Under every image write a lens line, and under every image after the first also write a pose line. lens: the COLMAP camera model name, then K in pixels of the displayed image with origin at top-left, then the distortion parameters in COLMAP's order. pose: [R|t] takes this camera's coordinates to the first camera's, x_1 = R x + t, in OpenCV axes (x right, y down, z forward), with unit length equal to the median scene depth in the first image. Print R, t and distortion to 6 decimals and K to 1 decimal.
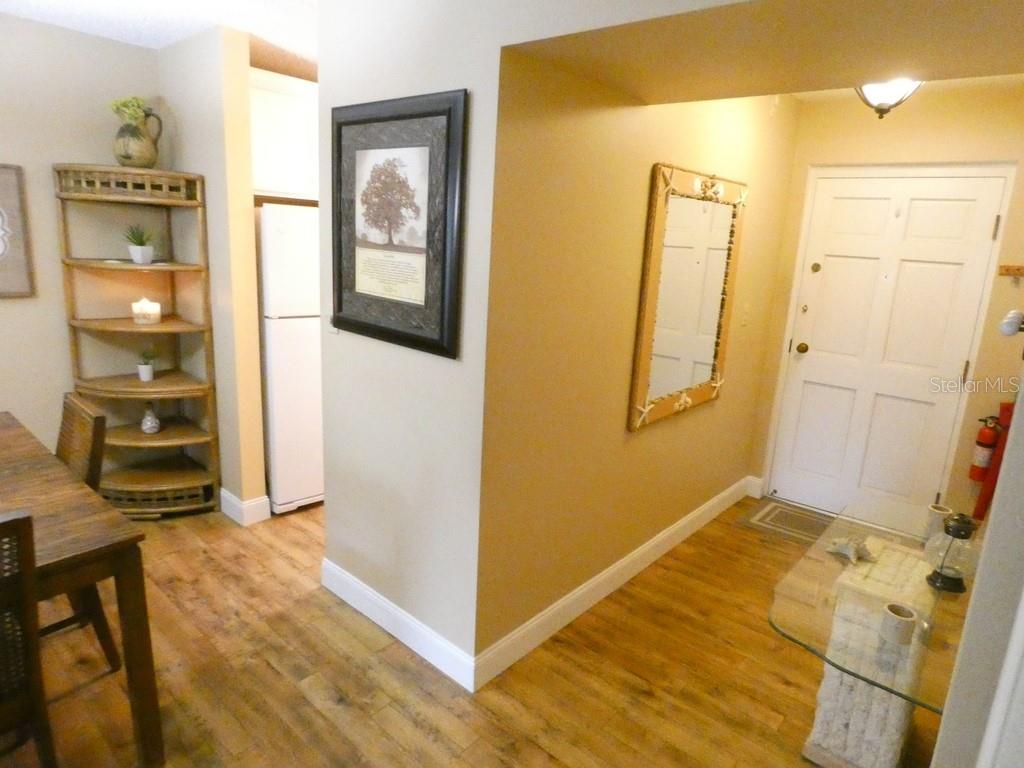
lens RADIAL K [[608.1, 0, 516.3], [0, 608.1, 382.2], [0, 0, 1]] dist [0.001830, 0.001795]
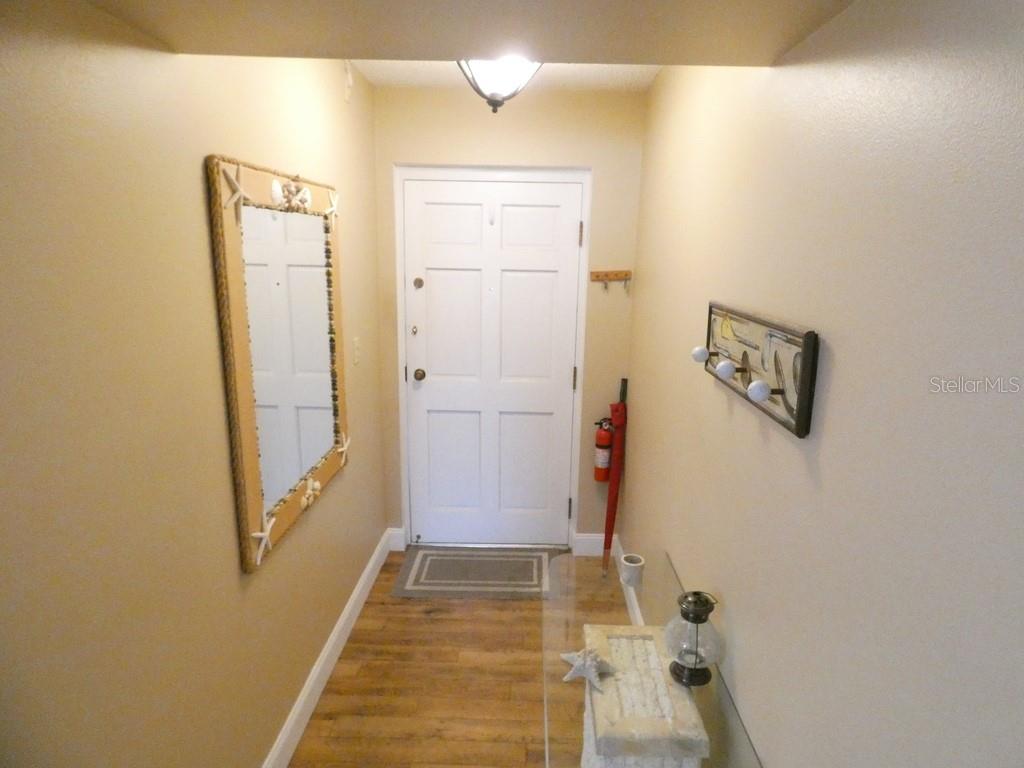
lens RADIAL K [[607.7, 0, 492.3], [0, 607.7, 385.0], [0, 0, 1]] dist [0.014556, 0.000335]
pose [[0.787452, -0.184025, 0.588264, 0.042567], [0.176682, 0.981732, 0.070605, -0.102774], [-0.590511, 0.048337, 0.805581, 0.284184]]
